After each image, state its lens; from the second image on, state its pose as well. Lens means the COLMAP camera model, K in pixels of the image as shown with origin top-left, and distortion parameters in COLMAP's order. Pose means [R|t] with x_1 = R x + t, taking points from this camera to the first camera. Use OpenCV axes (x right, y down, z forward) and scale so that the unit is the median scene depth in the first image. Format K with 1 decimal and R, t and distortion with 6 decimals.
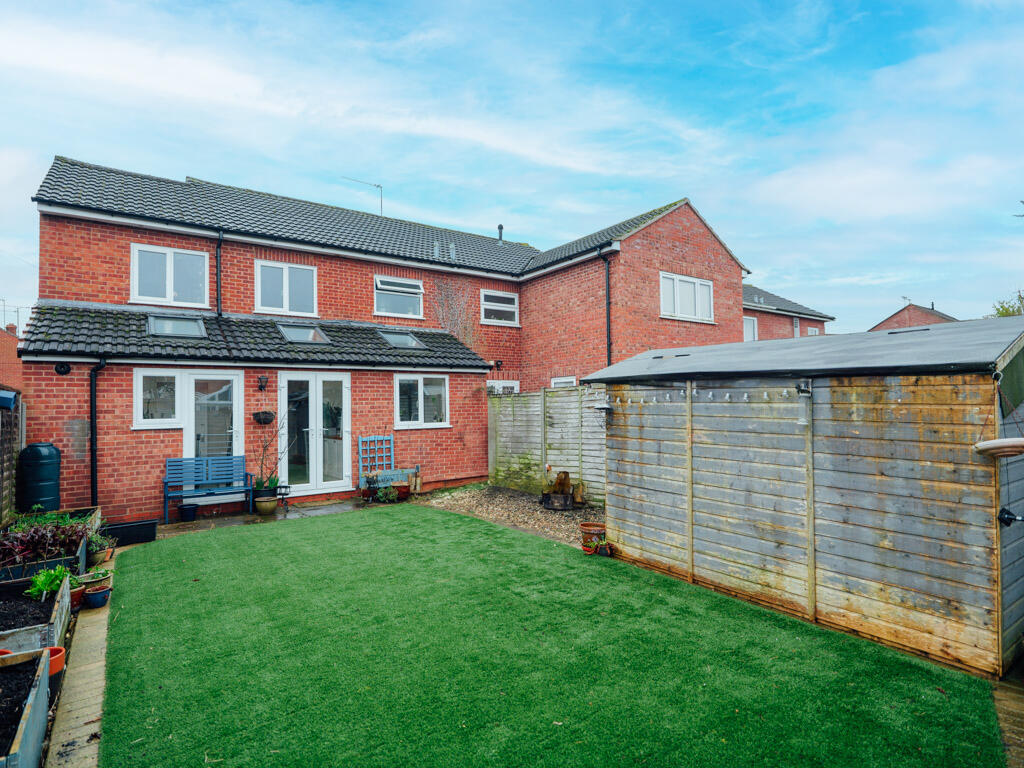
lens RADIAL K [[546.2, 0, 512.0], [0, 546.2, 384.0], [0, 0, 1]] dist [0.003345, -0.003842]
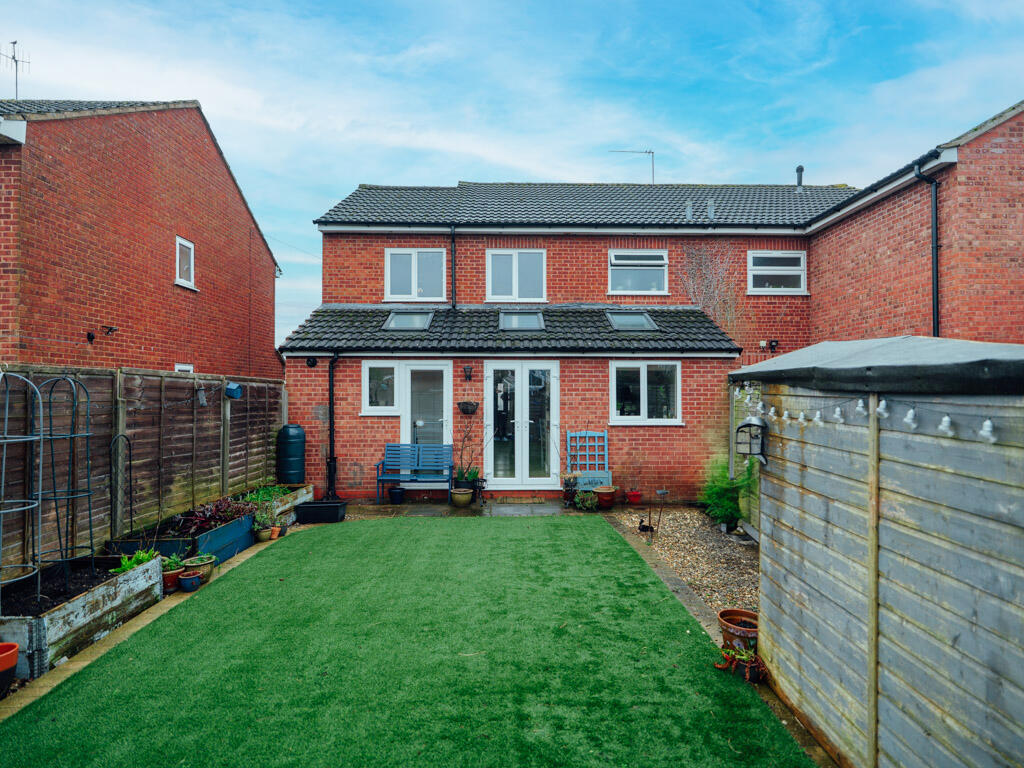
lens RADIAL K [[546.2, 0, 512.0], [0, 546.2, 384.0], [0, 0, 1]] dist [0.003345, -0.003842]
pose [[0.827899, 0.009840, -0.560791, 0.160078], [0.007983, 0.999538, 0.029325, -0.009769], [0.560821, -0.028755, 0.827438, 0.217369]]
